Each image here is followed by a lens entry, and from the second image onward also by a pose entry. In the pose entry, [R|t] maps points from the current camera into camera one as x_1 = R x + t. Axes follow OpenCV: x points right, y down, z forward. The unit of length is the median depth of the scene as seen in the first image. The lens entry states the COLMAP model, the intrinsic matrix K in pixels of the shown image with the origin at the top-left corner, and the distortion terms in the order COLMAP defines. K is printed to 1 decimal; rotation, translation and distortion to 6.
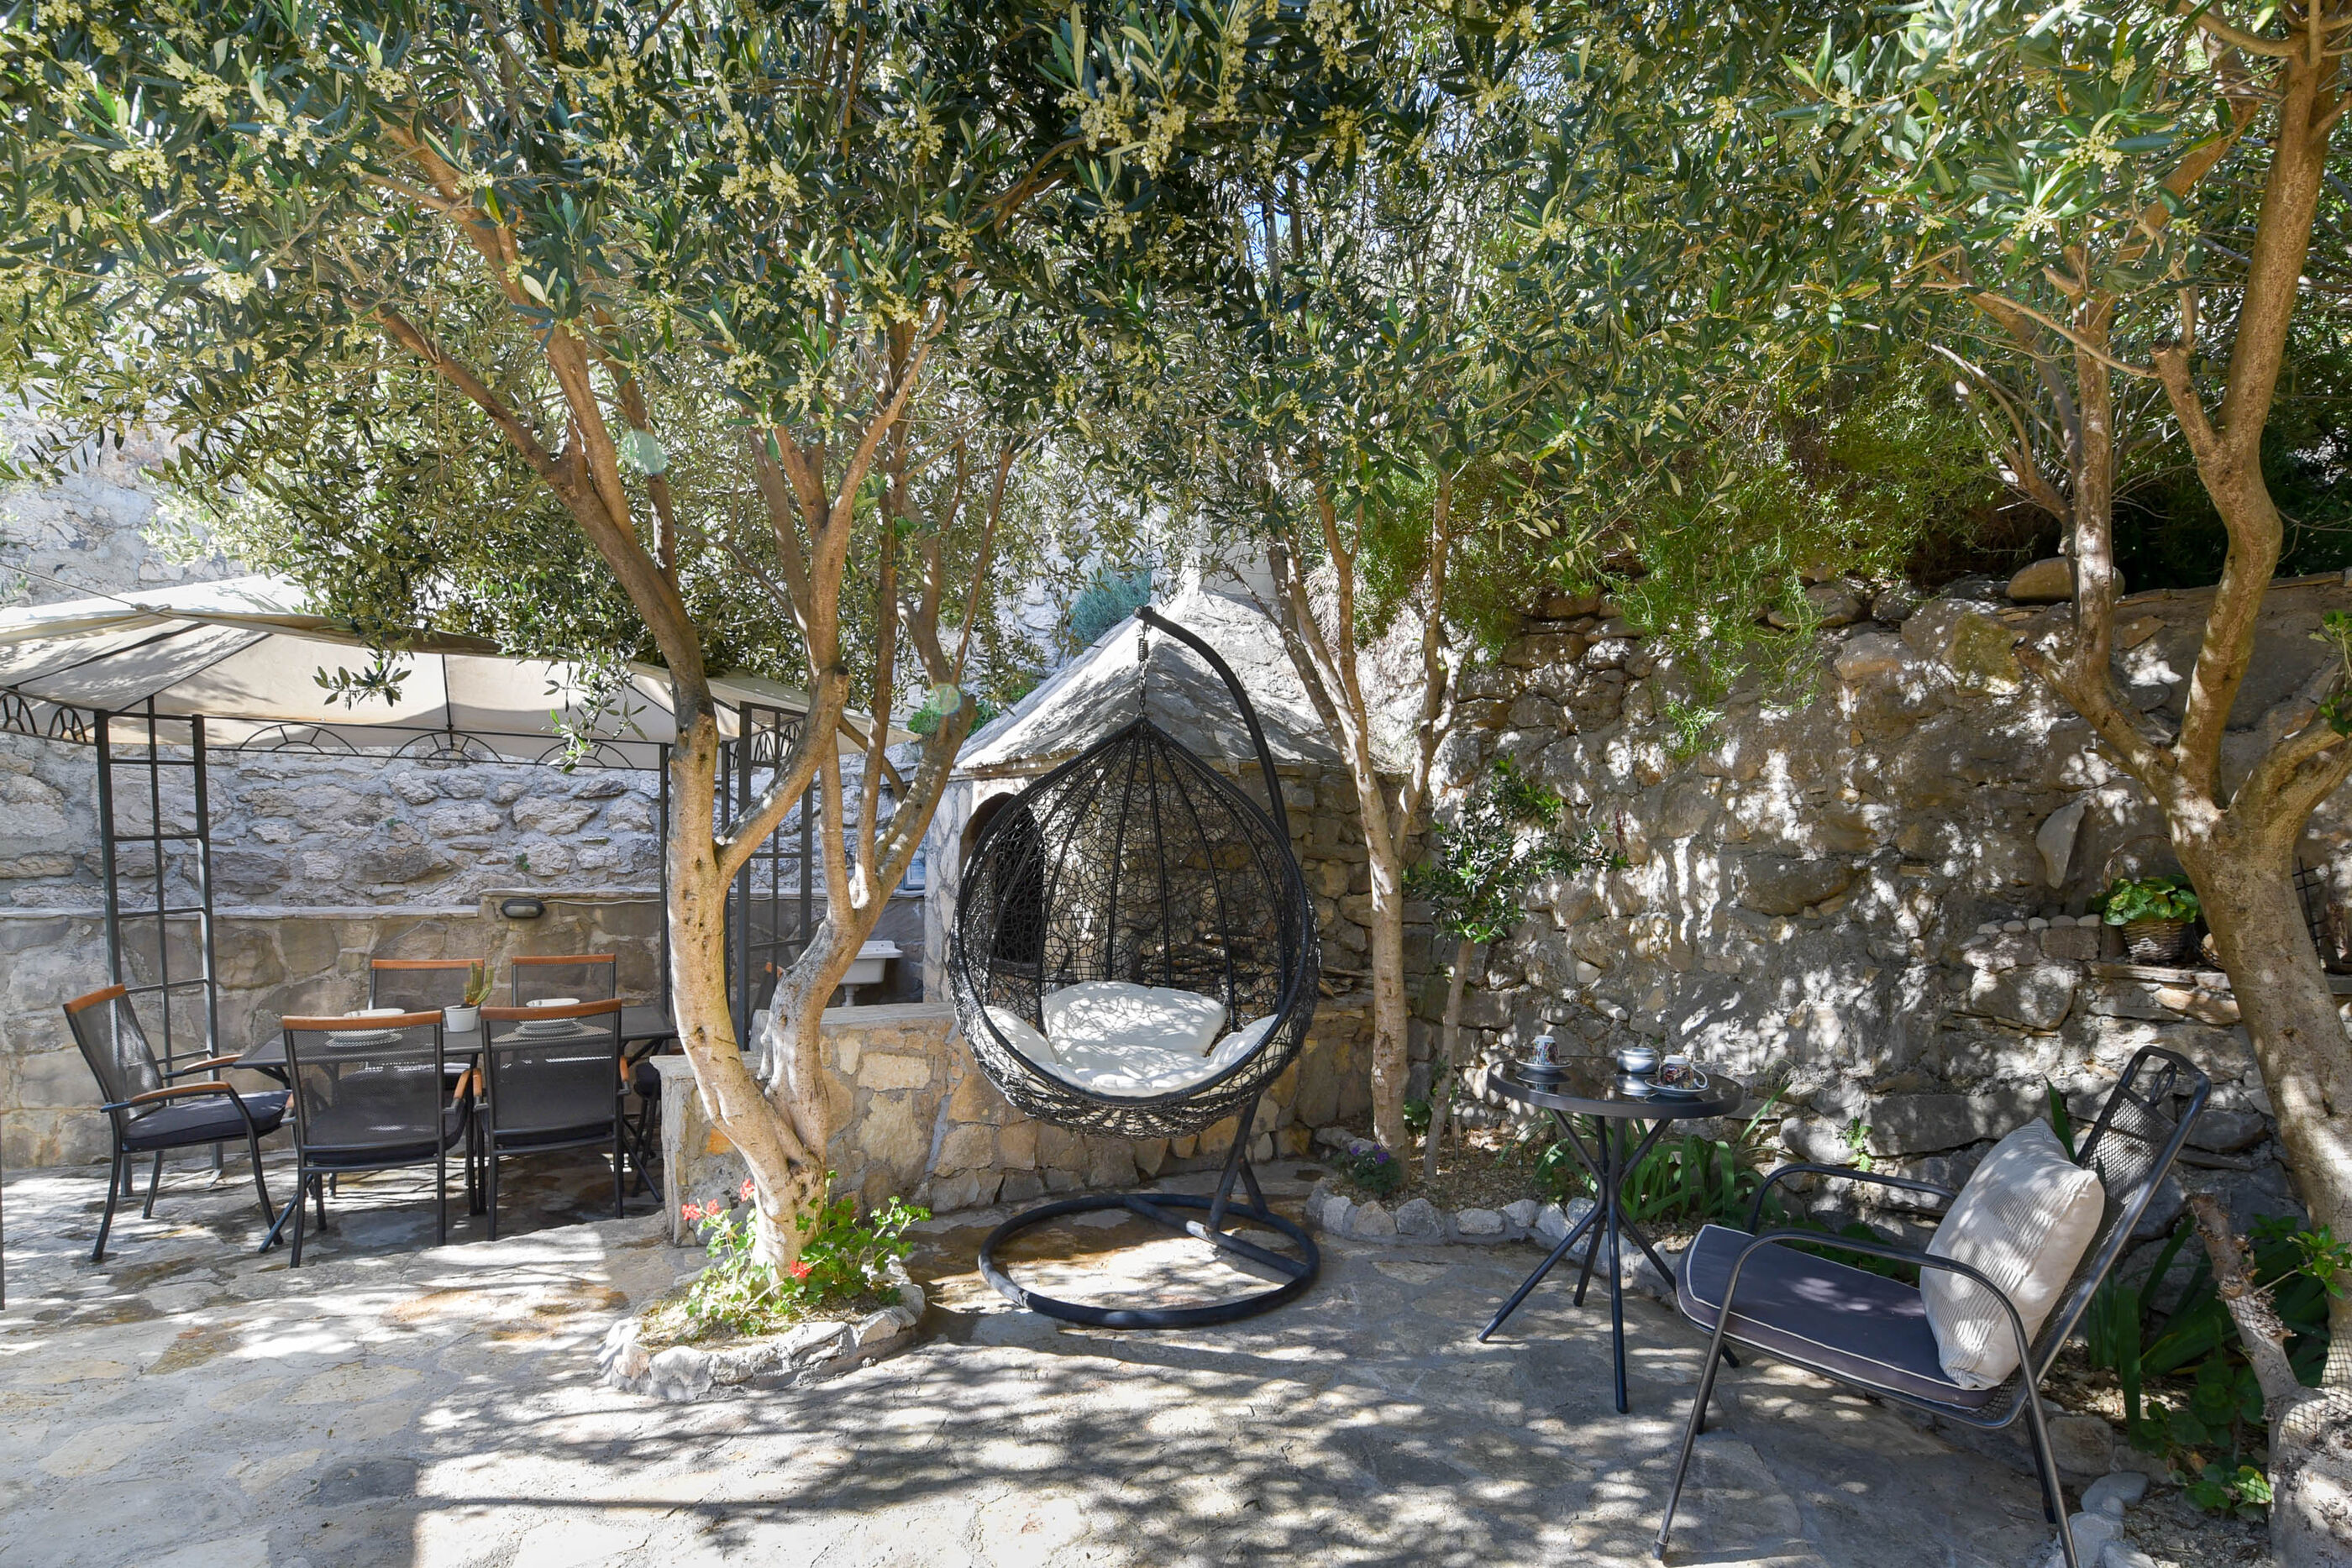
lens RADIAL K [[1100.8, 0, 1185.3], [0, 1100.8, 889.4], [0, 0, 1]] dist [-0.000161, -0.011528]
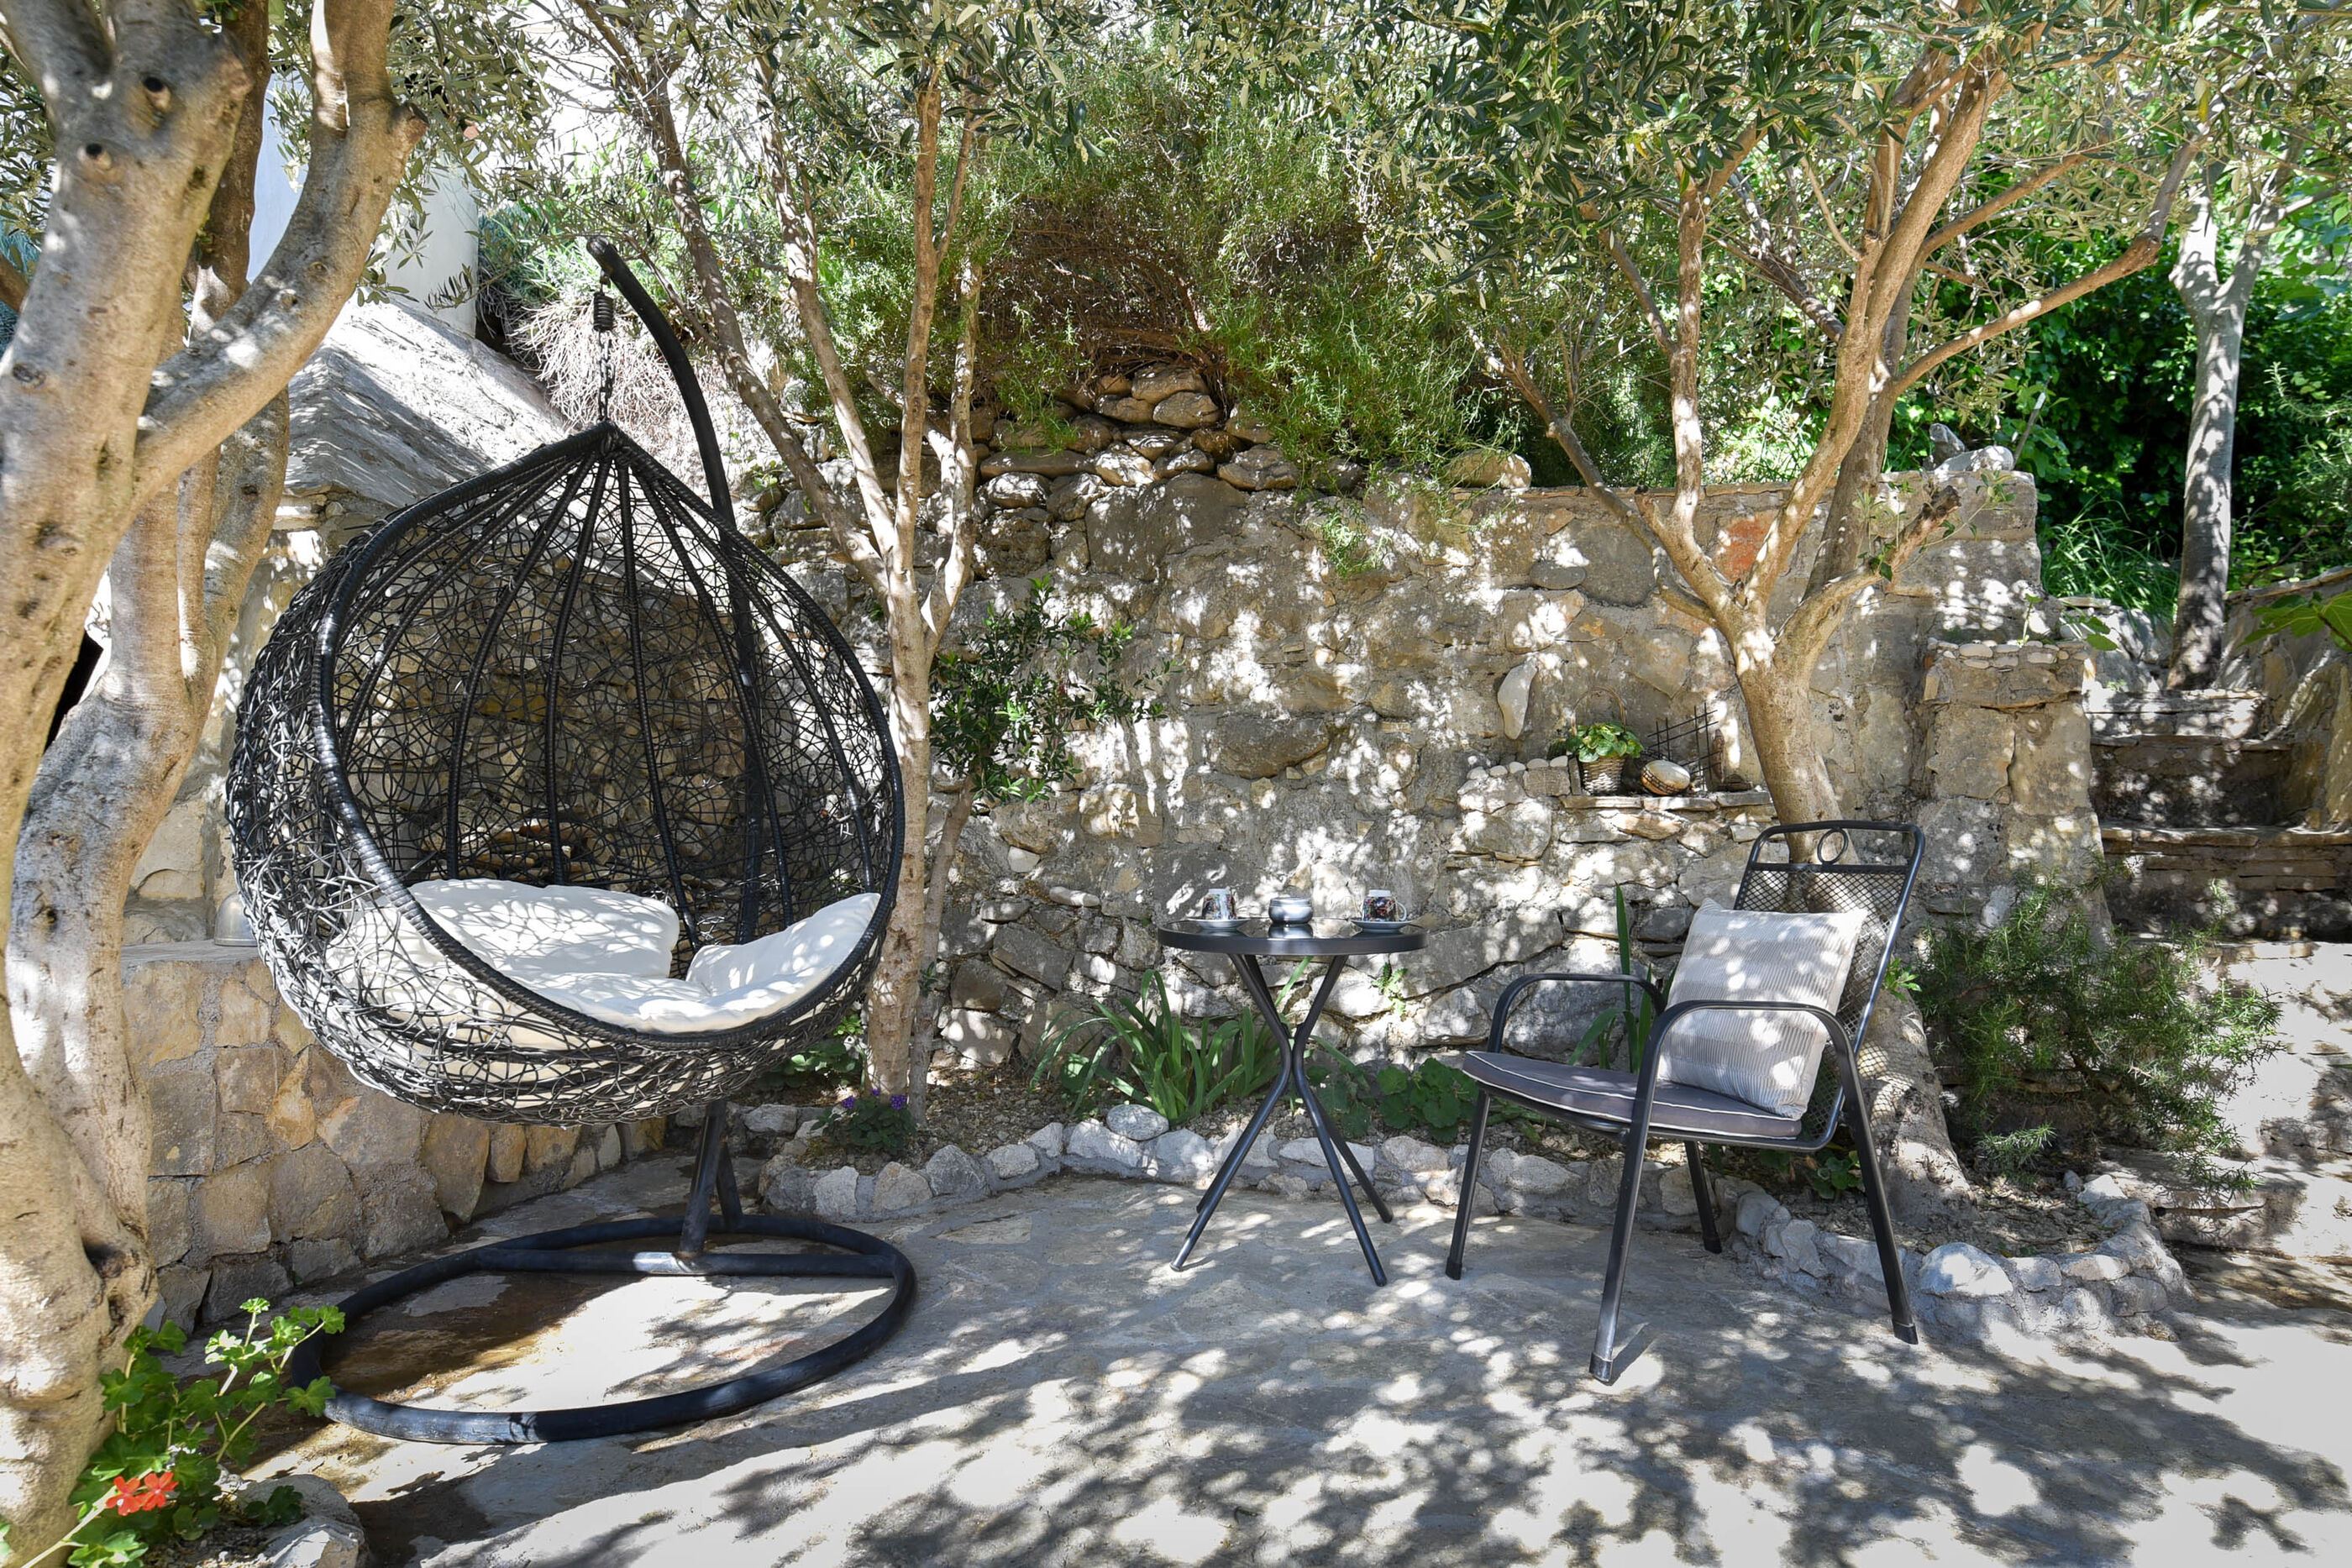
lens RADIAL K [[1309.1, 0, 1181.5], [0, 1309.1, 842.0], [0, 0, 1]] dist [0.022005, -0.000583]
pose [[0.677404, -0.012856, 0.735499, -0.374879], [0.026301, 0.999631, -0.006751, 0.091434], [-0.735141, 0.023917, 0.677492, 0.296747]]
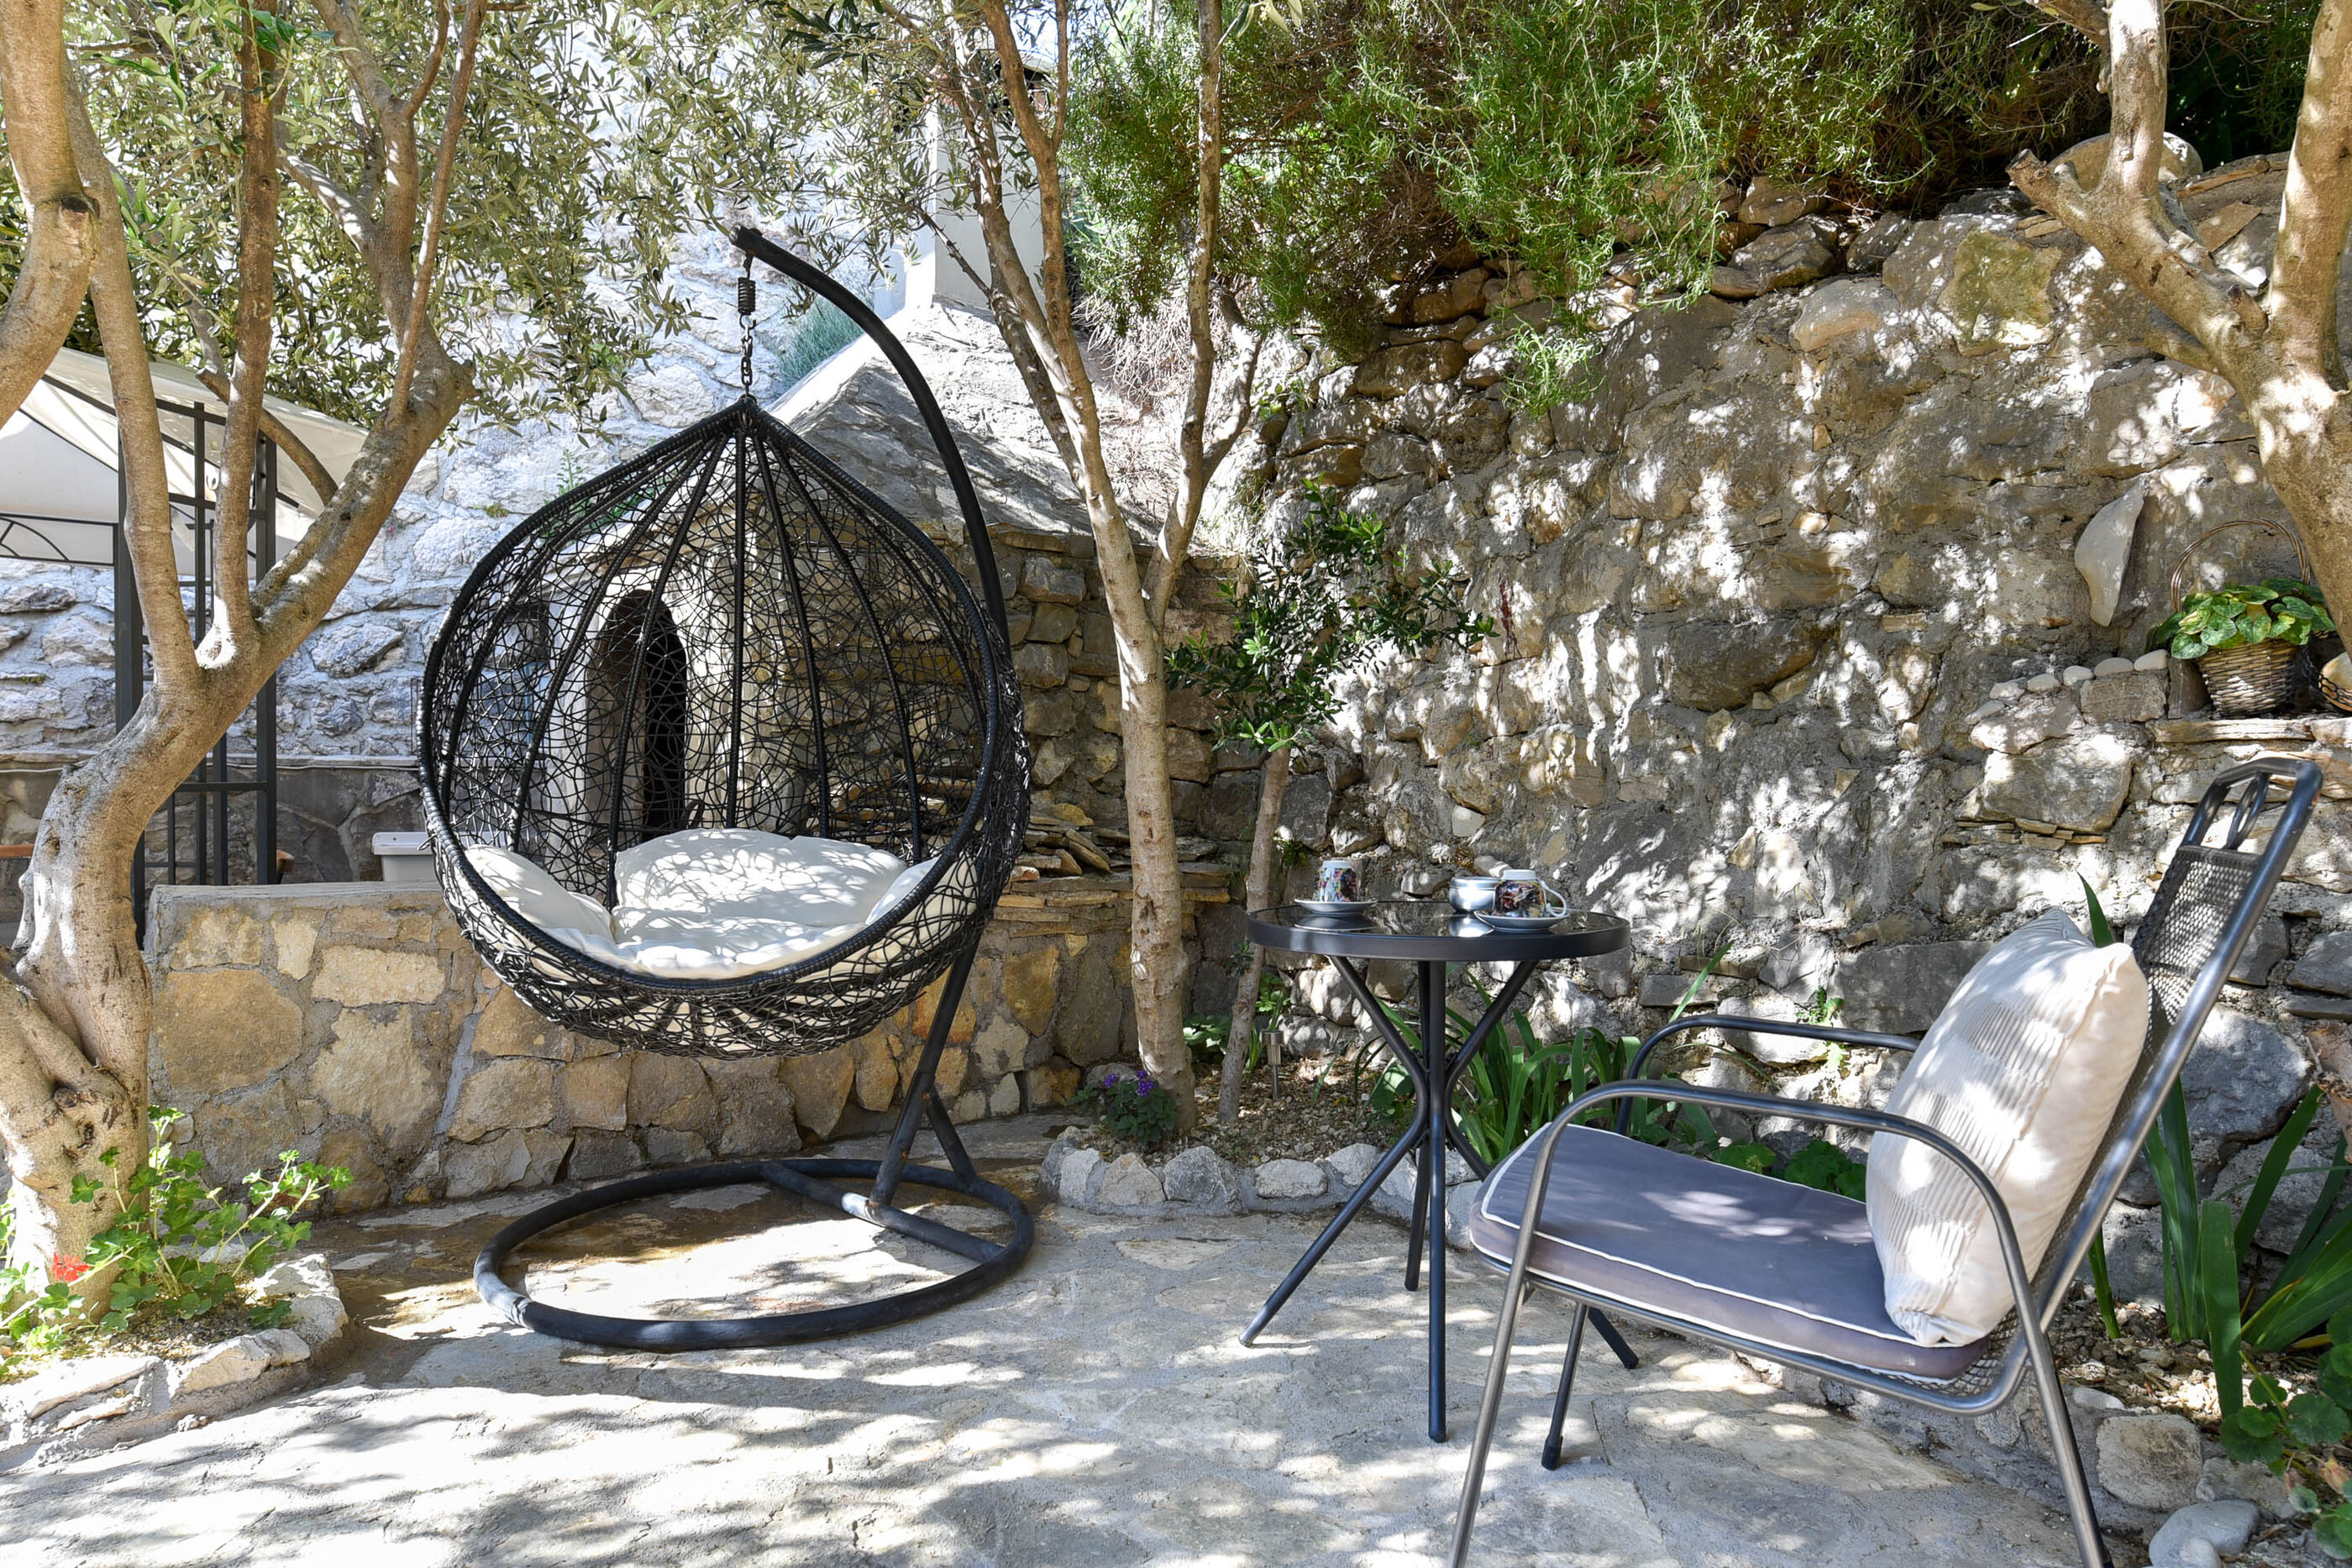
lens RADIAL K [[1447.9, 0, 1171.4], [0, 1447.9, 809.8], [0, 0, 1]] dist [0.022729, -0.001833]
pose [[0.997084, -0.011831, 0.075386, 0.146956], [0.012889, 0.999825, -0.013568, 0.100172], [-0.075212, 0.014500, 0.997062, 0.146362]]
